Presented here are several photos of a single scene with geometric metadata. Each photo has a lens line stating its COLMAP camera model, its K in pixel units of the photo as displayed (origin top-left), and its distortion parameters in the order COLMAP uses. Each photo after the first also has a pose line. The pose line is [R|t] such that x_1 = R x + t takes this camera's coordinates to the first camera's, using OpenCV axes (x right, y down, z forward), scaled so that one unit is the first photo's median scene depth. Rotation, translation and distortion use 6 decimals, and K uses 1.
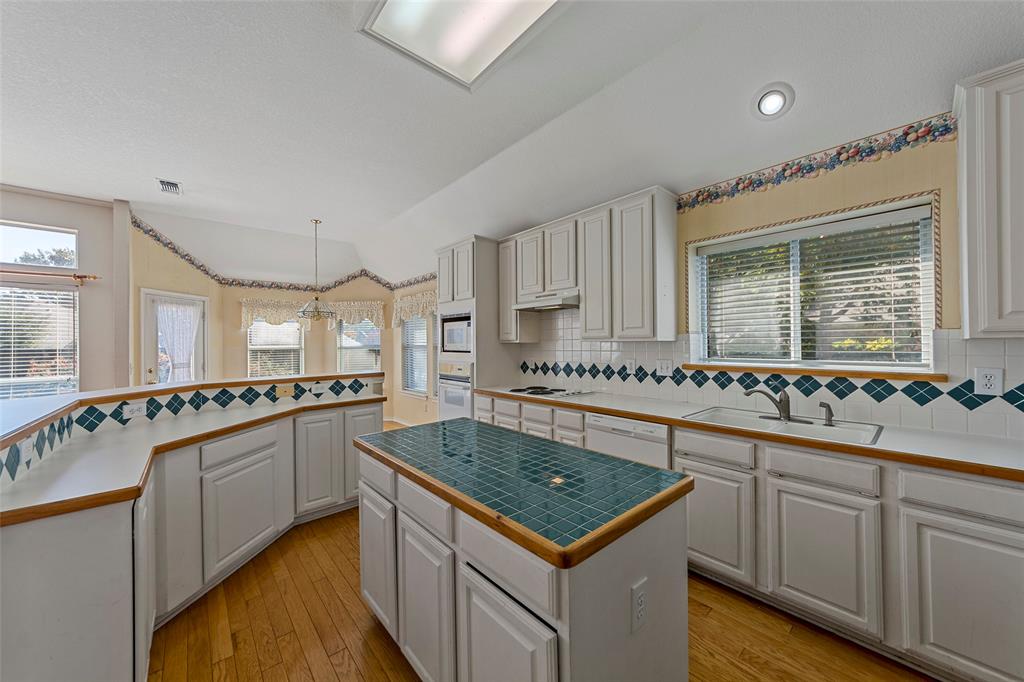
lens RADIAL K [[366.1, 0, 516.5], [0, 366.1, 339.8], [0, 0, 1]] dist [0.002375, -0.001397]
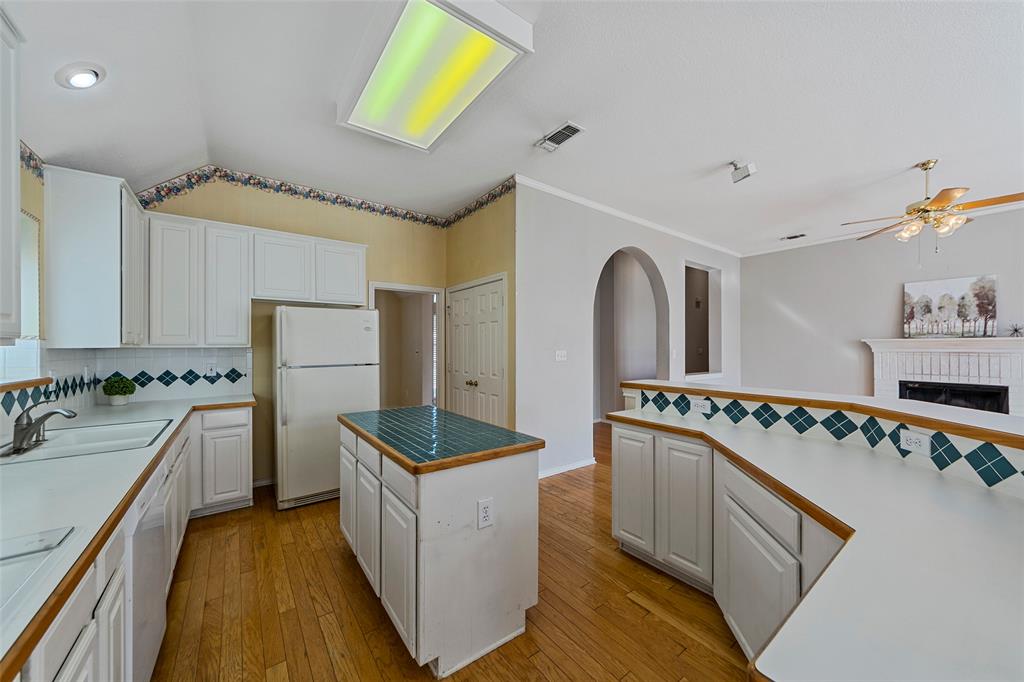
lens RADIAL K [[366.1, 0, 513.6], [0, 366.1, 345.3], [0, 0, 1]] dist [0.002375, -0.001397]
pose [[-0.996013, 0.014342, 0.088043, -0.245122], [0.013151, 0.999814, -0.014102, 0.013021], [-0.088229, -0.012888, -0.996017, 1.070927]]
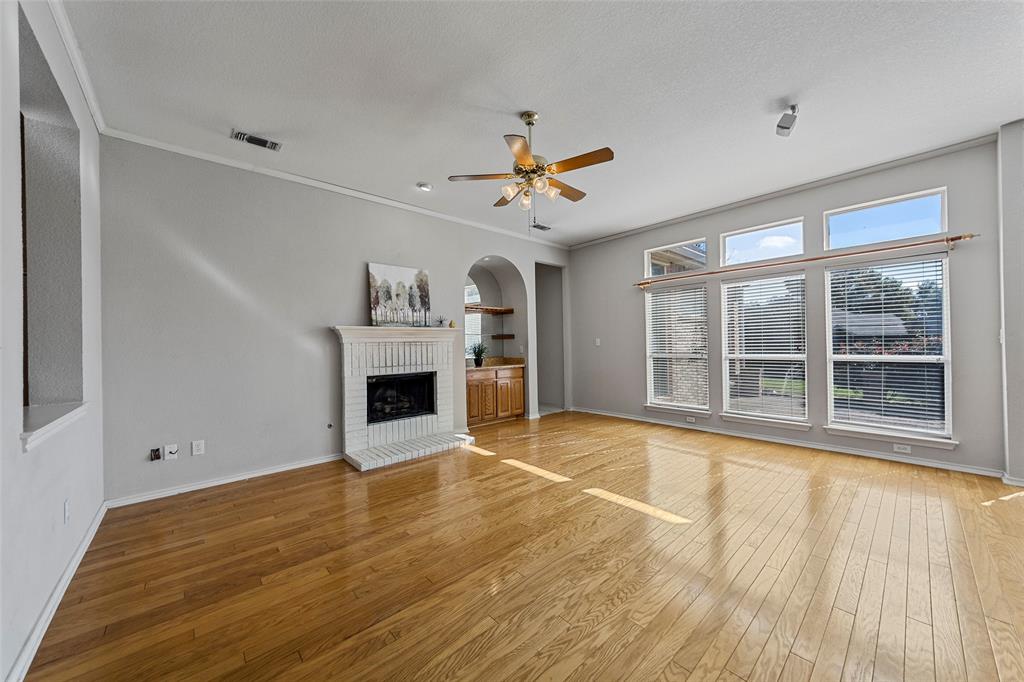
lens RADIAL K [[366.1, 0, 515.9], [0, 366.1, 341.0], [0, 0, 1]] dist [0.002375, -0.001397]
pose [[0.006404, 0.008116, -0.999947, -0.411985], [0.024360, 0.999669, 0.008270, 0.036820], [0.999683, -0.024411, 0.006205, -0.023818]]
